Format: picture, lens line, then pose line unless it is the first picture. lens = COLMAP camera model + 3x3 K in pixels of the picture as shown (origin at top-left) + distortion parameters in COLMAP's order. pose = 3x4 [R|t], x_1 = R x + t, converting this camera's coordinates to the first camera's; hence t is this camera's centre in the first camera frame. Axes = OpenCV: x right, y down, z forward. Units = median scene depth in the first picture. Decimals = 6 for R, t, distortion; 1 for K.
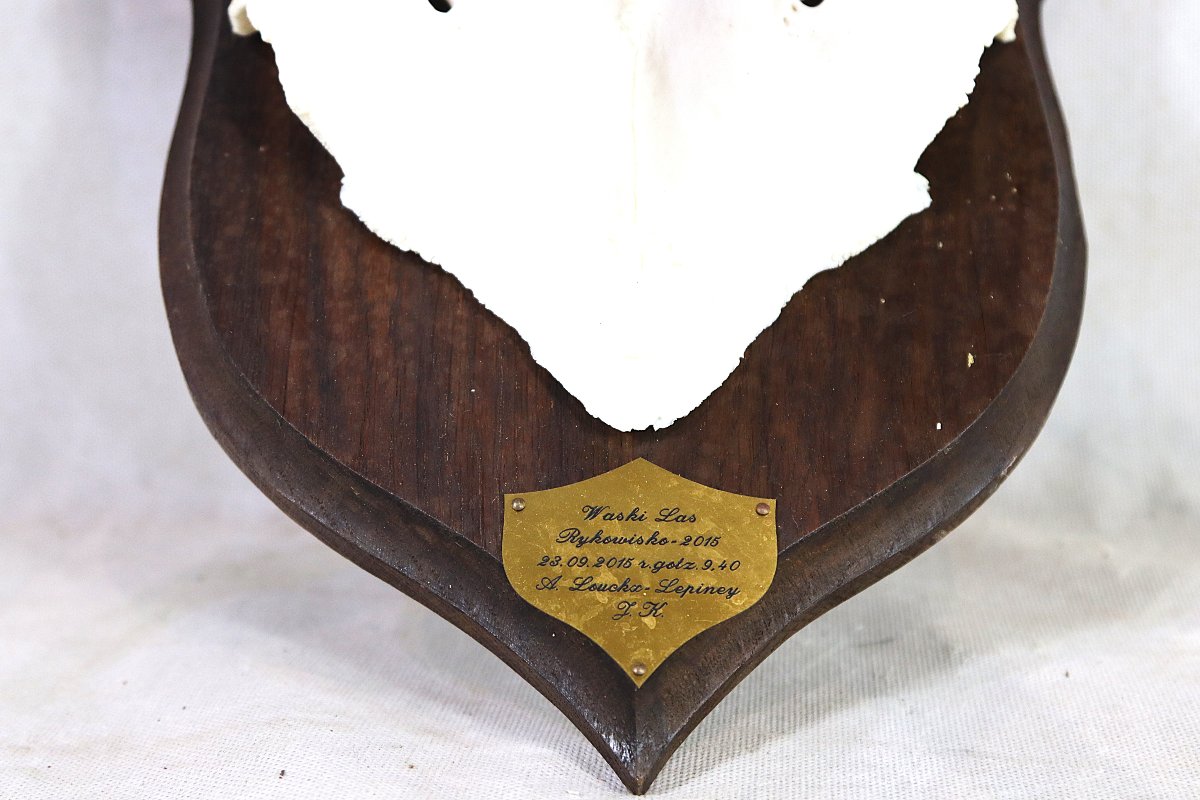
lens RADIAL K [[1964.1, 0, 621.6], [0, 1964.1, 401.4], [0, 0, 1]] dist [0.004718, -0.008344]
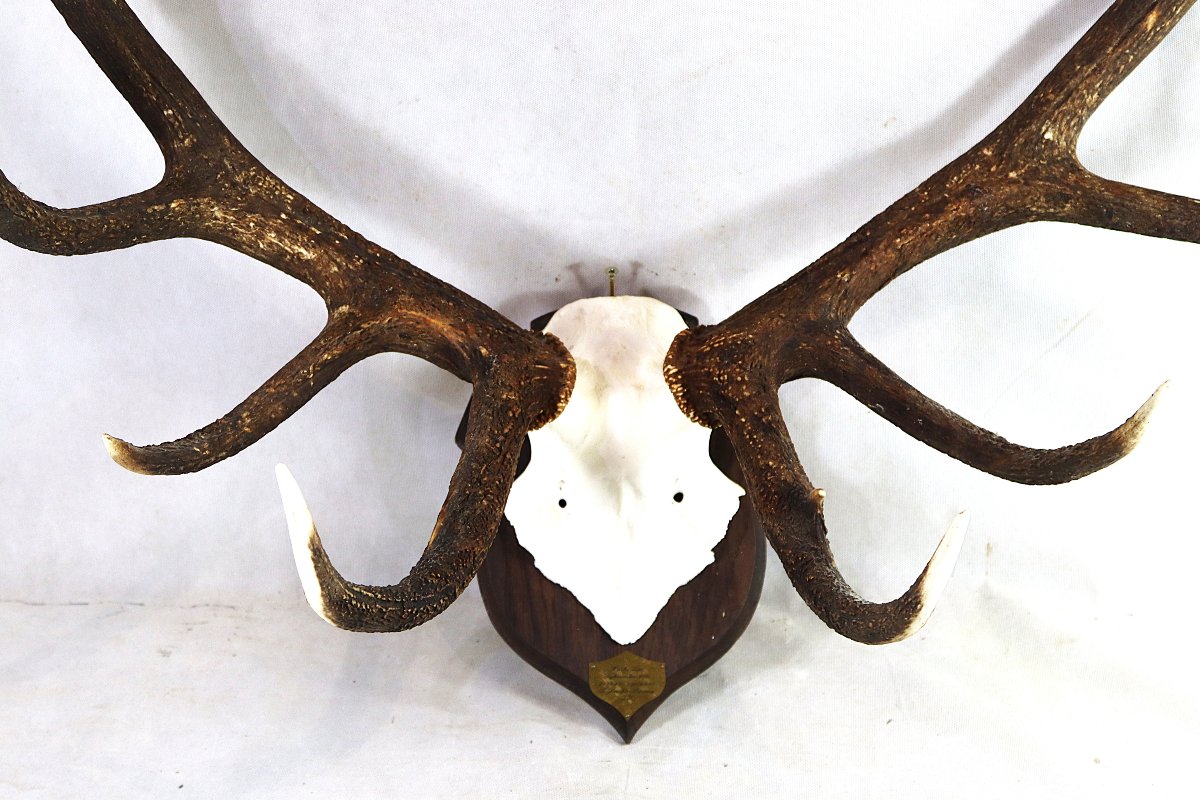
lens RADIAL K [[3249.5, 0, 601.7], [0, 3249.5, 458.4], [0, 0, 1]] dist [0.261995, -0.147652]
pose [[0.999780, -0.019093, -0.008690, 0.021748], [0.020925, 0.936984, 0.348745, -2.325245], [0.001484, -0.348850, 0.937177, -4.336936]]
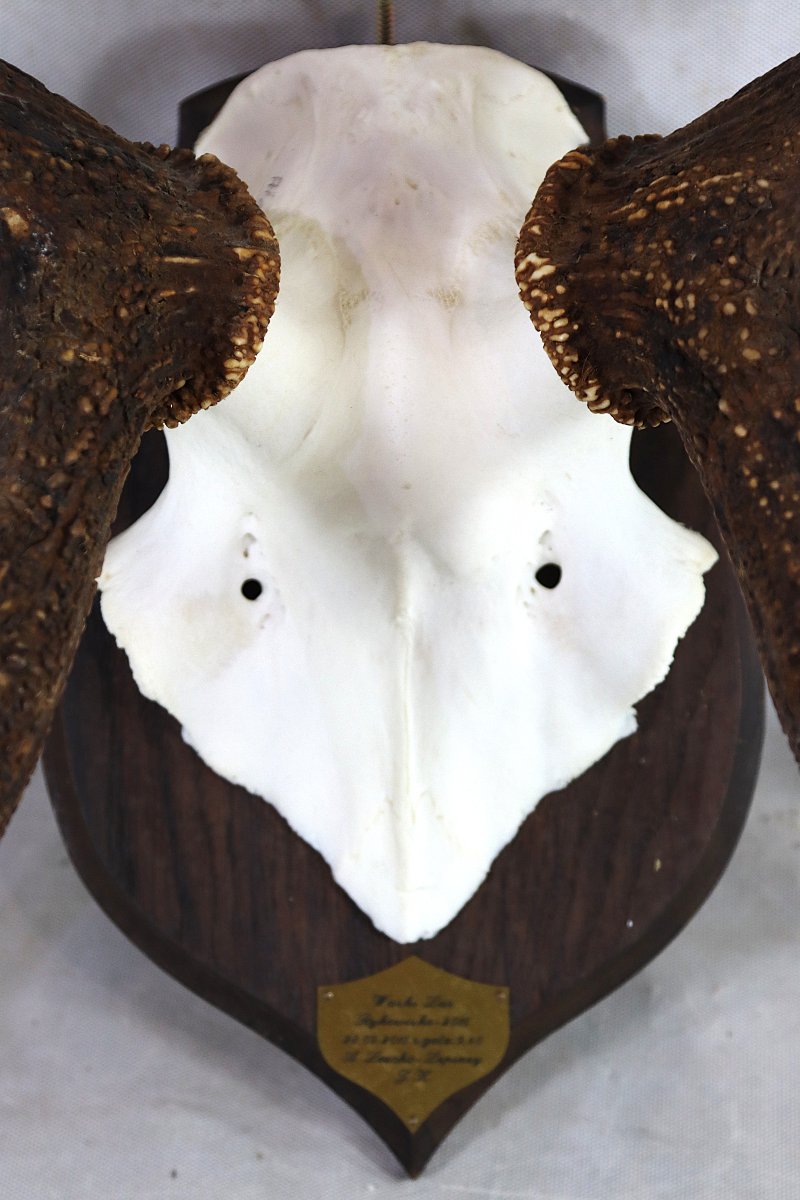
lens RADIAL K [[3249.5, 0, 400.0], [0, 3249.5, 600.0], [0, 0, 1]] dist [0.261995, -0.147652]
pose [[0.999754, -0.007994, -0.020682, 0.050020], [0.017218, 0.867579, 0.497001, -1.344400], [0.013970, -0.497235, 0.867504, -0.887386]]
